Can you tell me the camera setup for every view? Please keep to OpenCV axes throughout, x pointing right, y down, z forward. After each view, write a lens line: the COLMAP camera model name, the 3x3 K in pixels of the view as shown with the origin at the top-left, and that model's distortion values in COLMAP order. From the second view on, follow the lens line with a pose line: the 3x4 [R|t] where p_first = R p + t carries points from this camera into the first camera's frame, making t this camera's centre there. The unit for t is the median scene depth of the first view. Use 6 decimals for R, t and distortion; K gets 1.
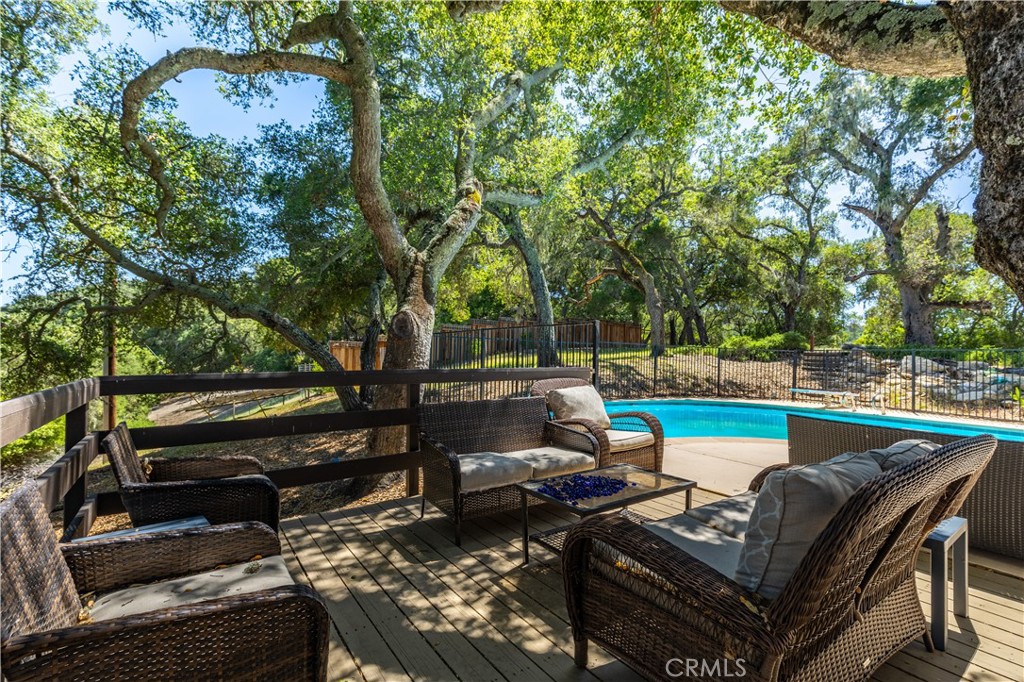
lens RADIAL K [[463.6, 0, 509.8], [0, 463.6, 346.6], [0, 0, 1]] dist [0.004594, 0.000341]
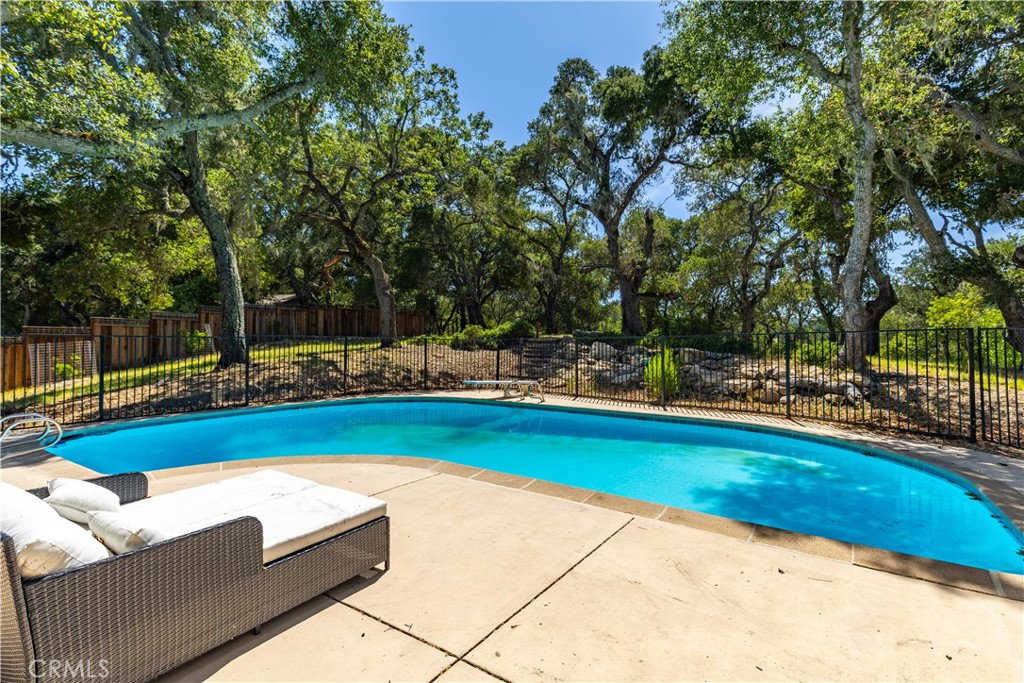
lens RADIAL K [[463.6, 0, 518.6], [0, 463.6, 338.3], [0, 0, 1]] dist [0.004594, 0.000341]
pose [[0.934132, -0.020618, 0.356332, 0.211724], [0.016454, 0.999756, 0.014713, -0.005914], [-0.356548, -0.007881, 0.934244, 0.035245]]
